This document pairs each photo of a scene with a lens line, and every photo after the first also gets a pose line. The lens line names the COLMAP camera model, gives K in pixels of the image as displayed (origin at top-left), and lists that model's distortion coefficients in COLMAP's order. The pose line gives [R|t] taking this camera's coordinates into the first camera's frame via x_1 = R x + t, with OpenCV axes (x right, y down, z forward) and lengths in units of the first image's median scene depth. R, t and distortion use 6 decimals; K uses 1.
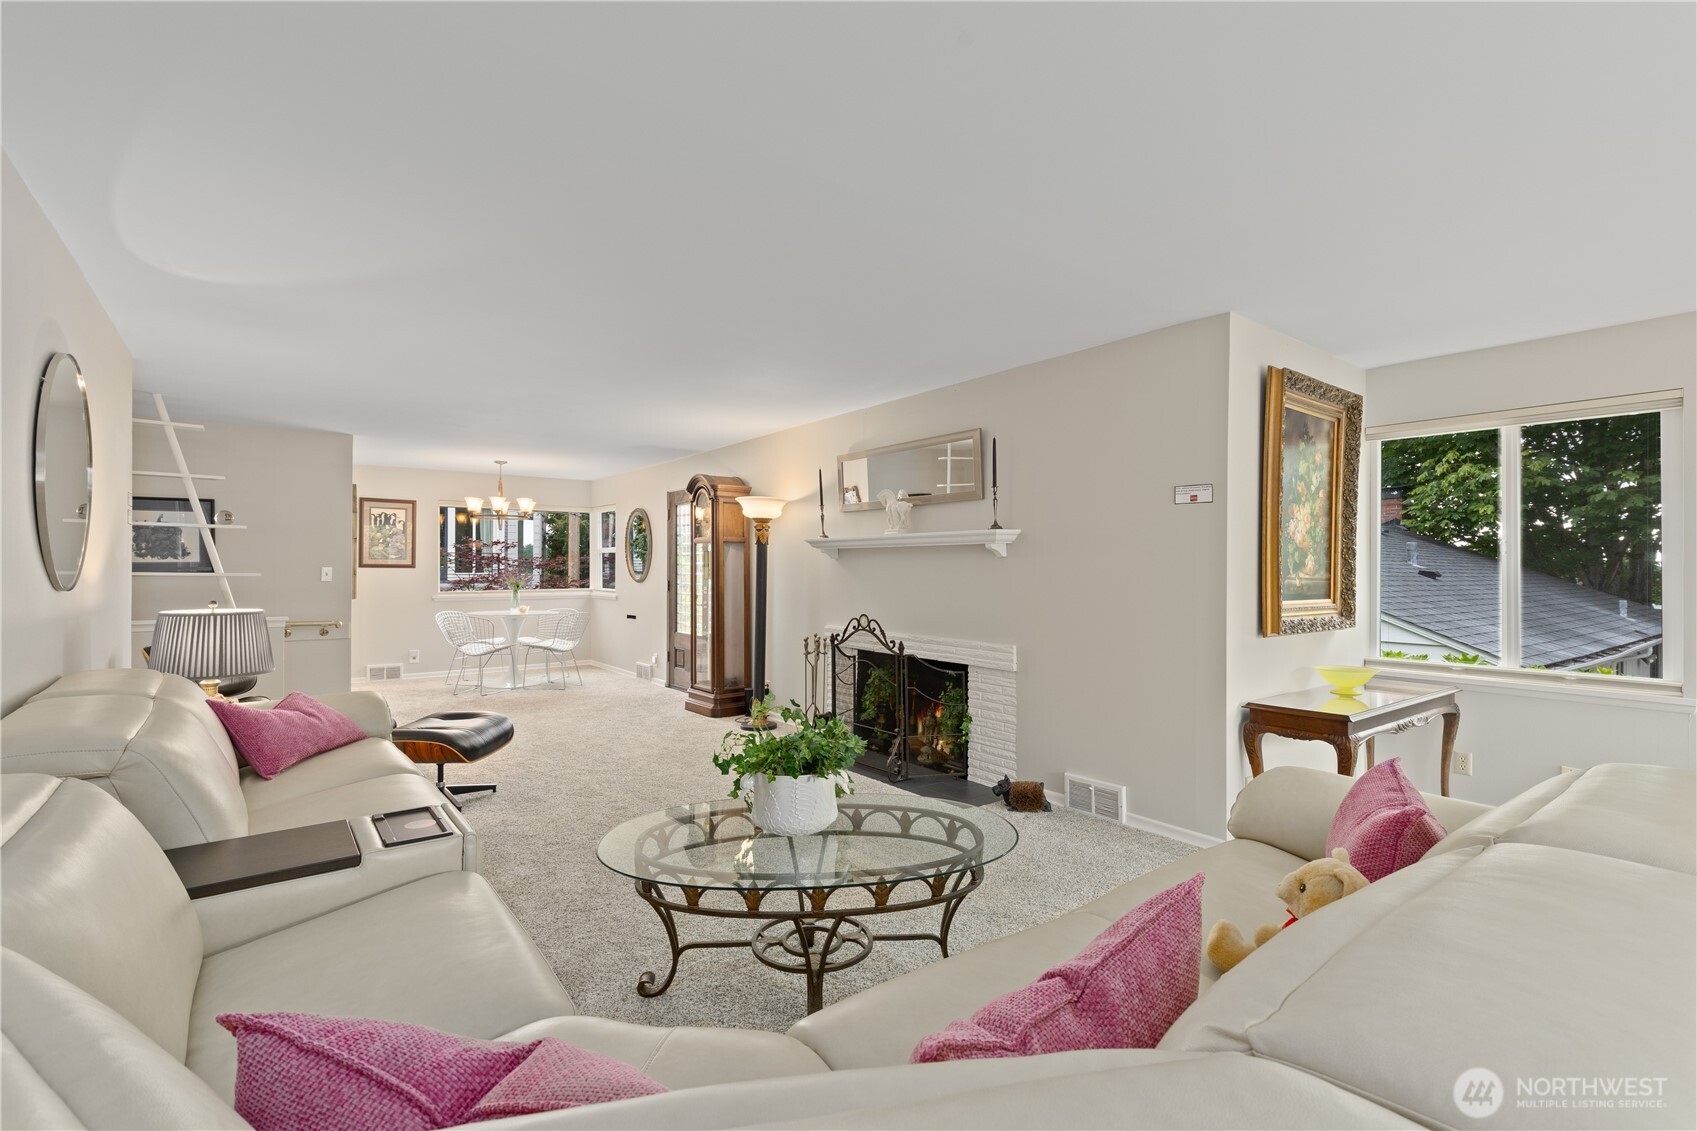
lens RADIAL K [[766.0, 0, 843.2], [0, 766.0, 571.7], [0, 0, 1]] dist [-0.000129, 0.000380]
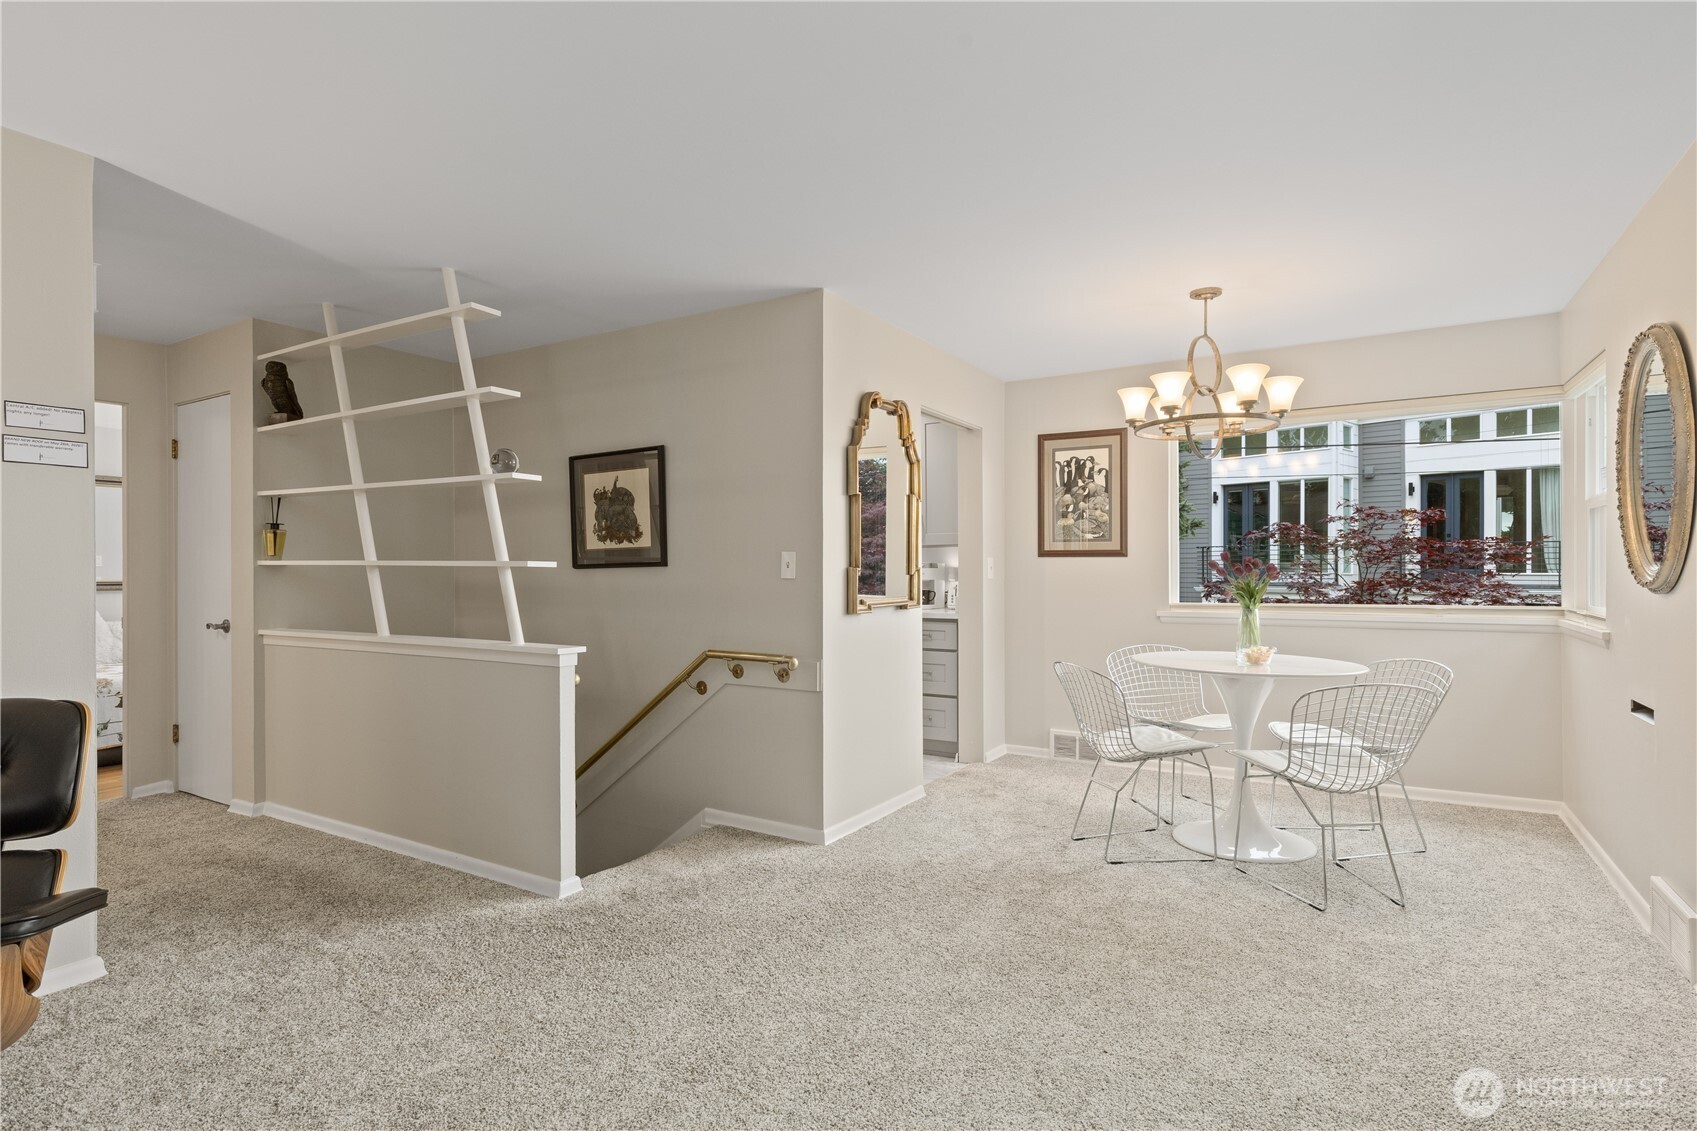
lens RADIAL K [[853.4, 0, 844.2], [0, 853.4, 571.6], [0, 0, 1]] dist [0.000965, -0.000090]
pose [[0.359002, -0.005237, -0.933322, -0.085556], [0.001852, 0.999986, -0.004899, 0.008199], [0.933335, 0.000031, 0.359007, 0.627893]]
